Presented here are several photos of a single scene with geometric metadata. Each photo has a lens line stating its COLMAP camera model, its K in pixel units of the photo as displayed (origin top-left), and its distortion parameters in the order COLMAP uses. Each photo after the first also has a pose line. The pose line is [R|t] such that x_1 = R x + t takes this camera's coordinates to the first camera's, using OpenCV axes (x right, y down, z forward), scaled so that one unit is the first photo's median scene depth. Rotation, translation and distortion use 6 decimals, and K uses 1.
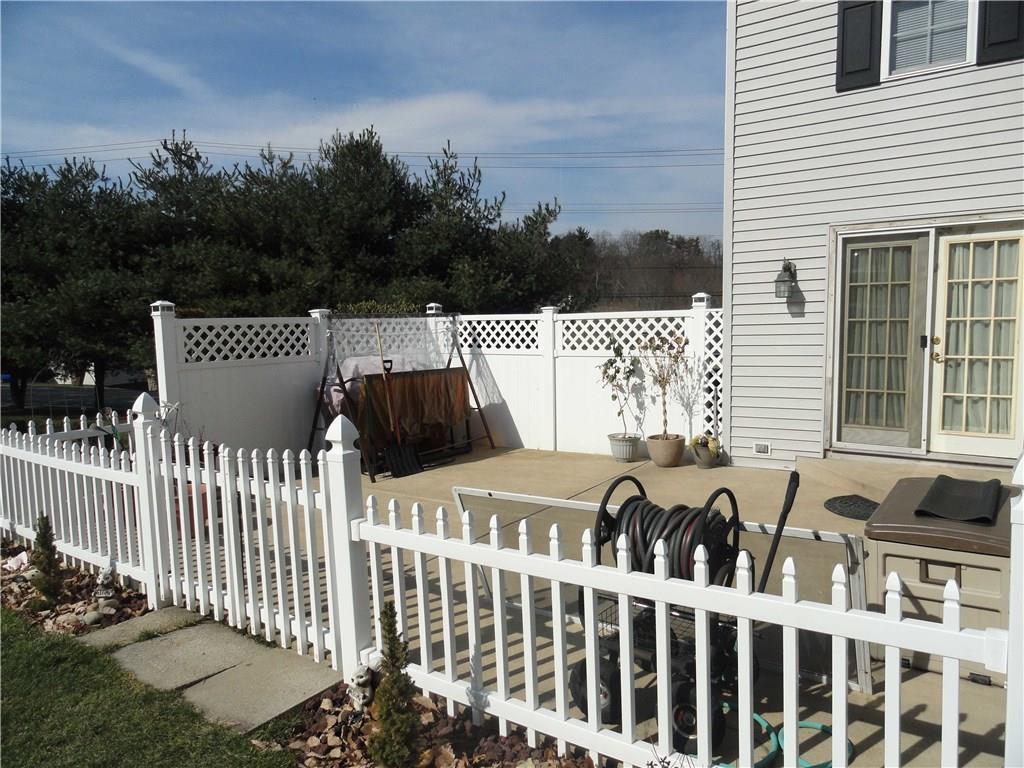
lens RADIAL K [[727.2, 0, 512.0], [0, 727.2, 384.0], [0, 0, 1]] dist [0.002400, -0.001101]
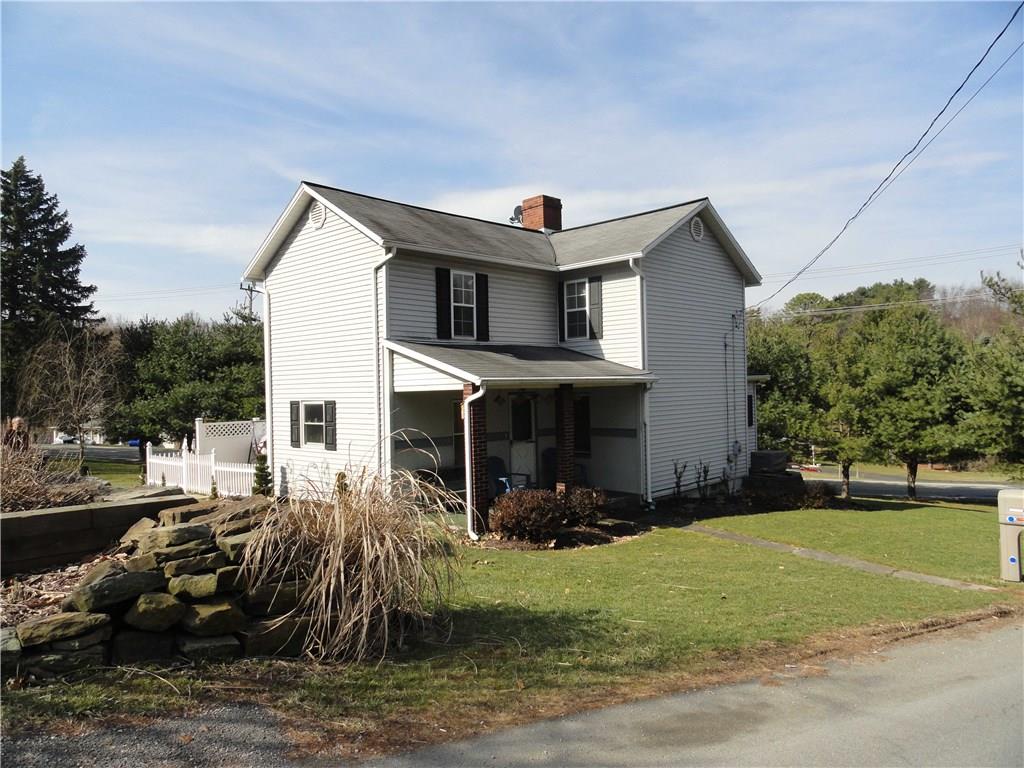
lens RADIAL K [[727.2, 0, 512.0], [0, 727.2, 384.0], [0, 0, 1]] dist [0.002400, -0.001101]
pose [[0.993388, -0.005031, -0.114699, 0.411795], [-0.005470, 0.995831, -0.091058, 0.006998], [0.114679, 0.091083, 0.989218, -0.663930]]
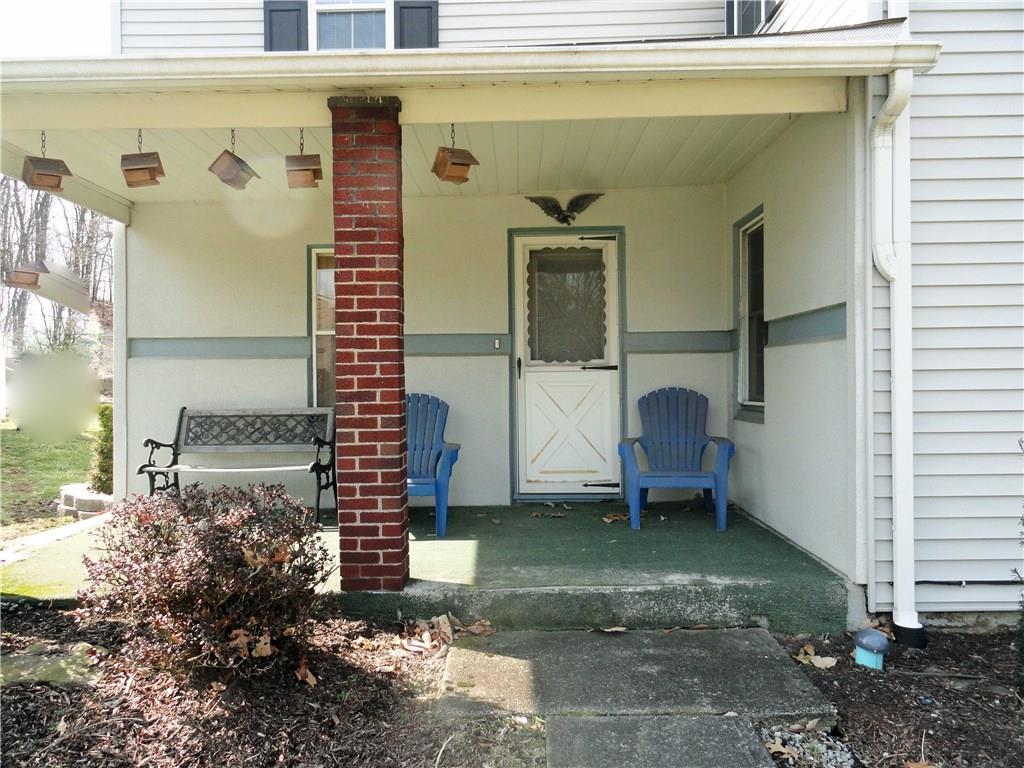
lens RADIAL K [[727.2, 0, 512.0], [0, 727.2, 384.0], [0, 0, 1]] dist [0.002400, -0.001101]
pose [[0.594934, 0.014315, -0.803647, 0.538880], [-0.070889, 0.996880, -0.034721, 0.015307], [0.800643, 0.077626, 0.594092, -0.102762]]
